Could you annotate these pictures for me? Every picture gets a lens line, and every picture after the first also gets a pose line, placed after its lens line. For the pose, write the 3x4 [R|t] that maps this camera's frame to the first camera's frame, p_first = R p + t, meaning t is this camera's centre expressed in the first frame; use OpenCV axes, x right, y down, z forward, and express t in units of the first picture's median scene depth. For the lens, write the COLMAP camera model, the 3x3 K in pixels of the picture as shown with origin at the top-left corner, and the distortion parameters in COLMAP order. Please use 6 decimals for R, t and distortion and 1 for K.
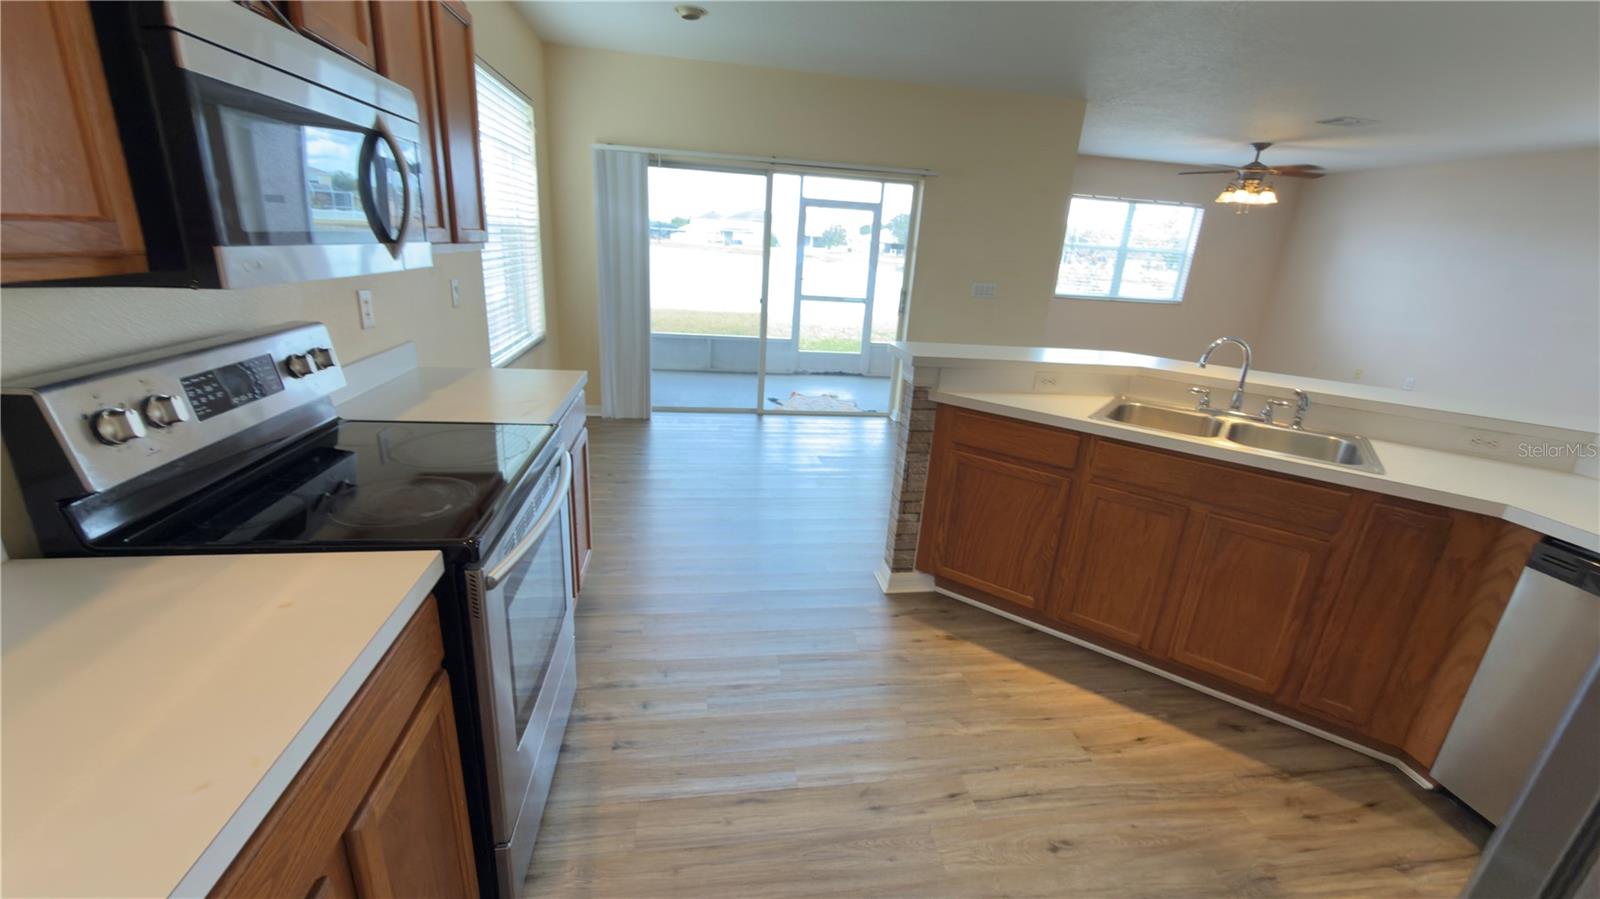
lens RADIAL K [[636.2, 0, 798.7], [0, 636.2, 440.9], [0, 0, 1]] dist [0.002090, -0.001039]
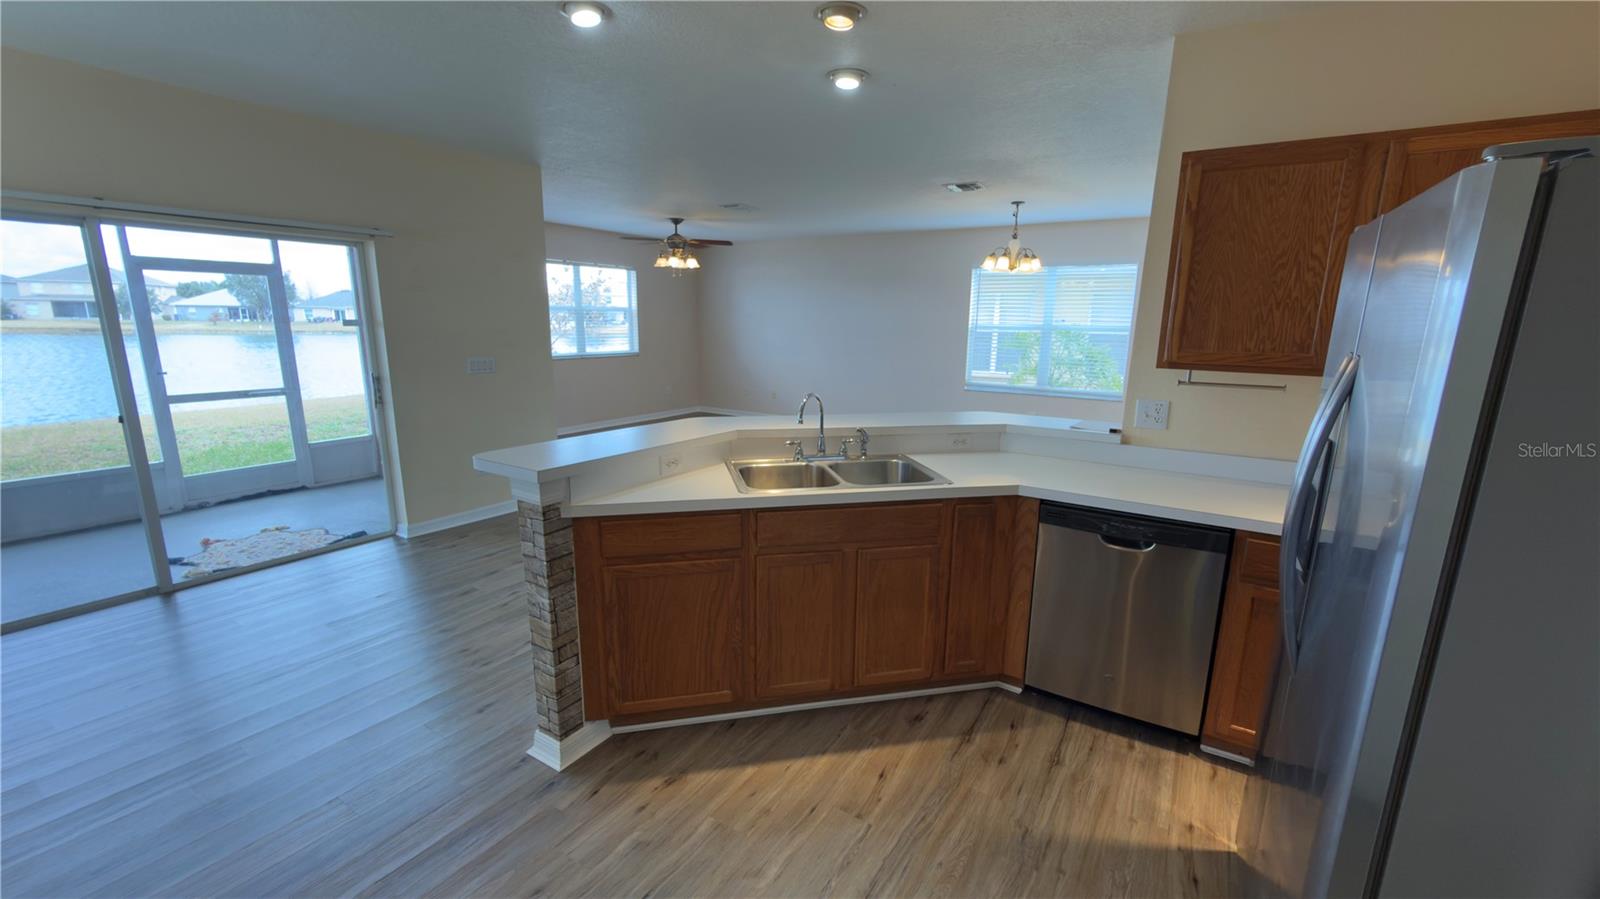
lens RADIAL K [[636.2, 0, 805.2], [0, 636.2, 447.4], [0, 0, 1]] dist [0.002090, -0.001039]
pose [[0.660485, -0.201226, 0.723373, -0.165162], [0.252445, 0.966847, 0.038457, -0.107488], [-0.707129, 0.157212, 0.689386, 0.212992]]
